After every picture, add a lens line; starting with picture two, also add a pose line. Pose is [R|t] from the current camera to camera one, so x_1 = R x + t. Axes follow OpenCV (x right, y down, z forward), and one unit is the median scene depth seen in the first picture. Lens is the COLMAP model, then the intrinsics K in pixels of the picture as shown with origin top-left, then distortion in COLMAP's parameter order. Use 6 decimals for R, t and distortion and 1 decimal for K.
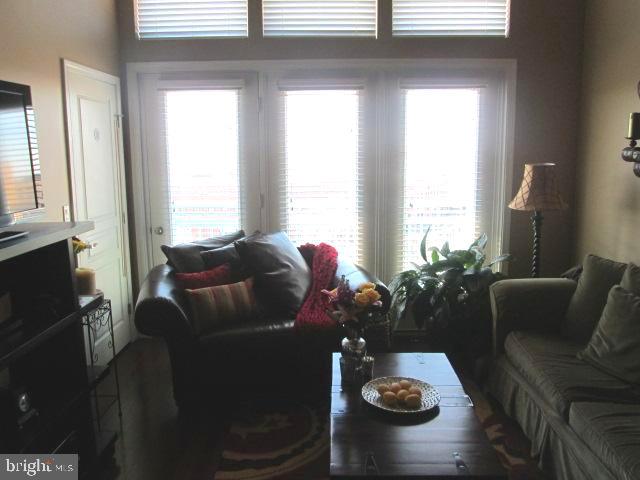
lens RADIAL K [[531.5, 0, 320.0], [0, 531.5, 240.0], [0, 0, 1]] dist [-0.041859, 0.002320]
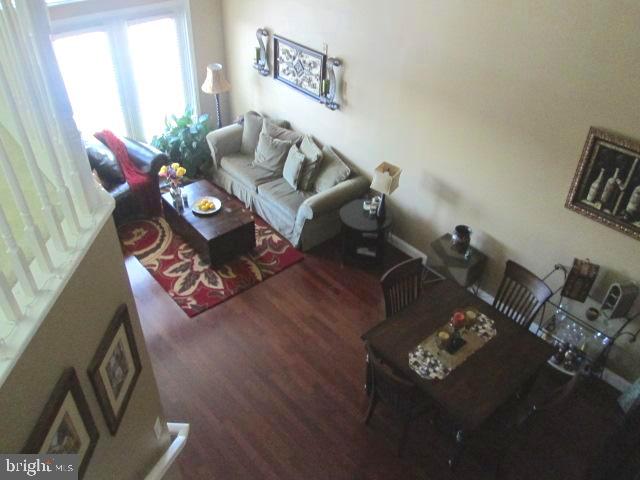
lens RADIAL K [[531.5, 0, 320.0], [0, 531.5, 240.0], [0, 0, 1]] dist [-0.041859, 0.002320]
pose [[0.747044, -0.380443, 0.545150, -0.761366], [0.077682, 0.864393, 0.496781, -0.678363], [-0.660221, -0.328769, 0.675293, -0.998293]]
